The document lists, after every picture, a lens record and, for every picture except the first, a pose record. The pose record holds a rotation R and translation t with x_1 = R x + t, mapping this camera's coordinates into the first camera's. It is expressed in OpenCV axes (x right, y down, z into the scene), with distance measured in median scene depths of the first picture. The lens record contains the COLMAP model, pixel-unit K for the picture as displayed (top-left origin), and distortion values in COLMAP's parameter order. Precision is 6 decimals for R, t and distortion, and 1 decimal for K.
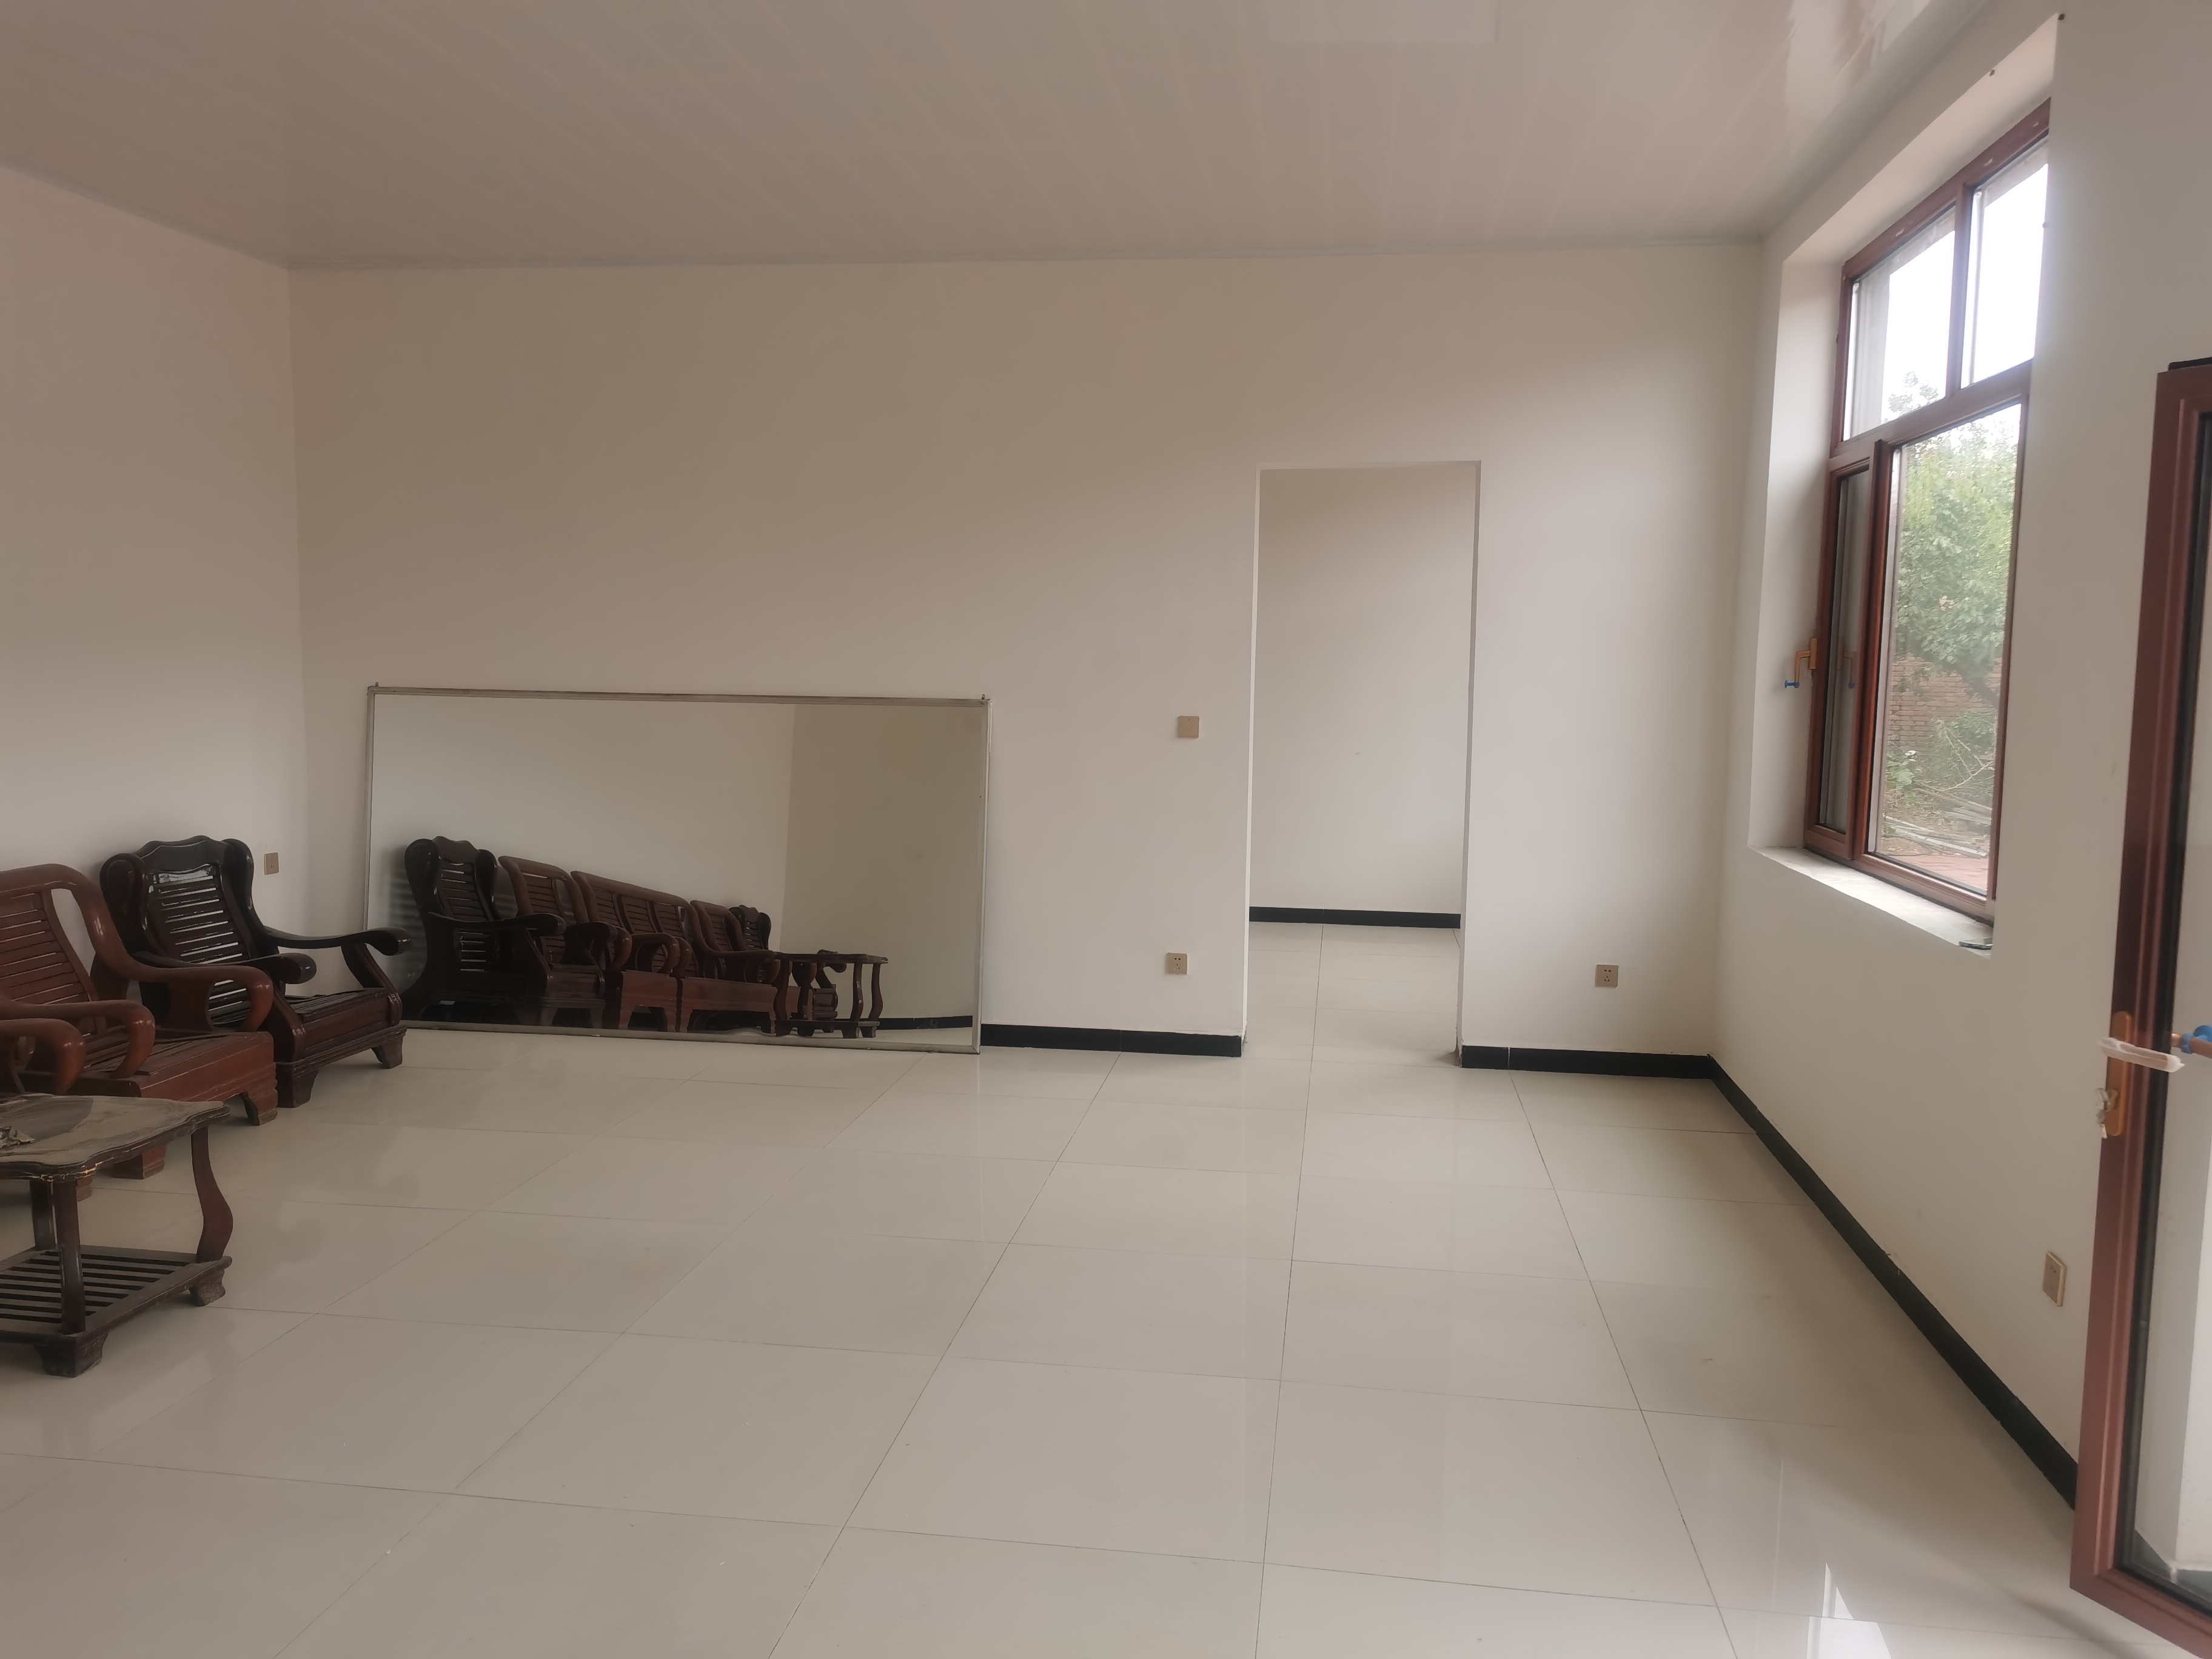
lens RADIAL K [[1706.5, 0, 1109.3], [0, 1706.5, 839.1], [0, 0, 1]] dist [0.062333, -0.074431]
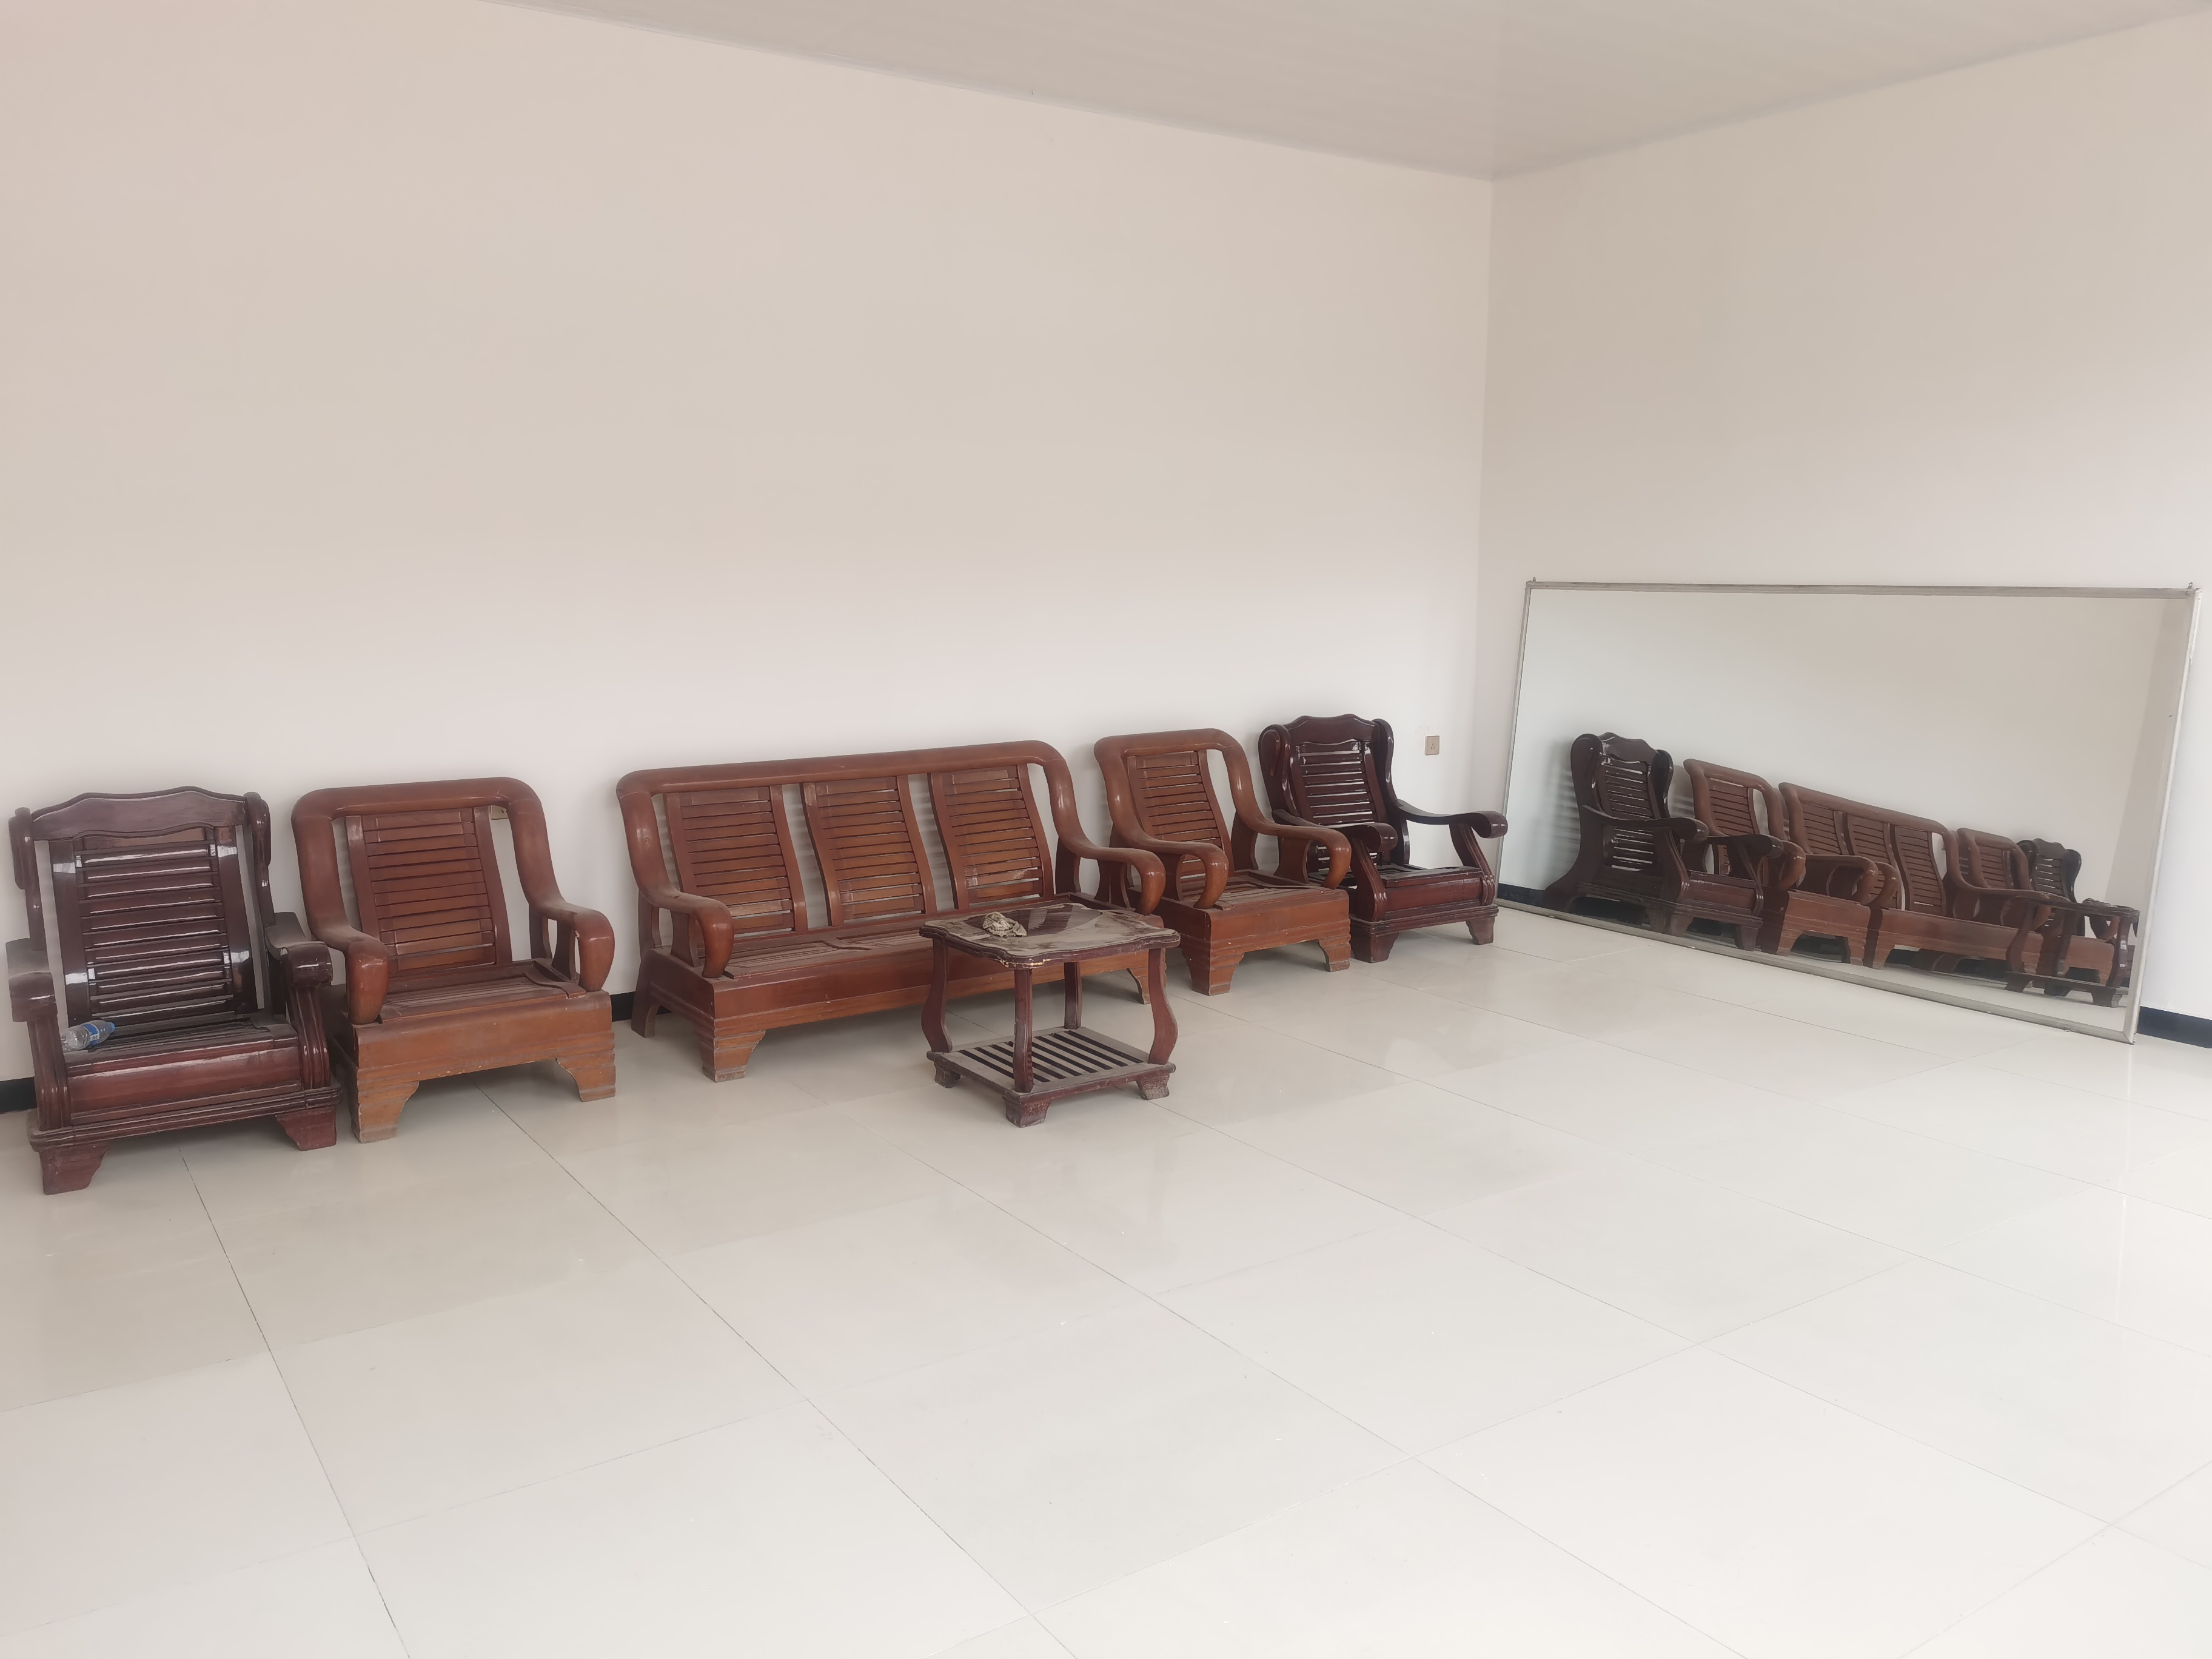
lens RADIAL K [[1706.5, 0, 1109.3], [0, 1706.5, 839.1], [0, 0, 1]] dist [0.062333, -0.074431]
pose [[0.683185, 0.103658, -0.722850, 0.167834], [-0.069510, 0.994610, 0.076933, 0.003943], [0.726929, -0.002314, 0.686709, 0.111710]]
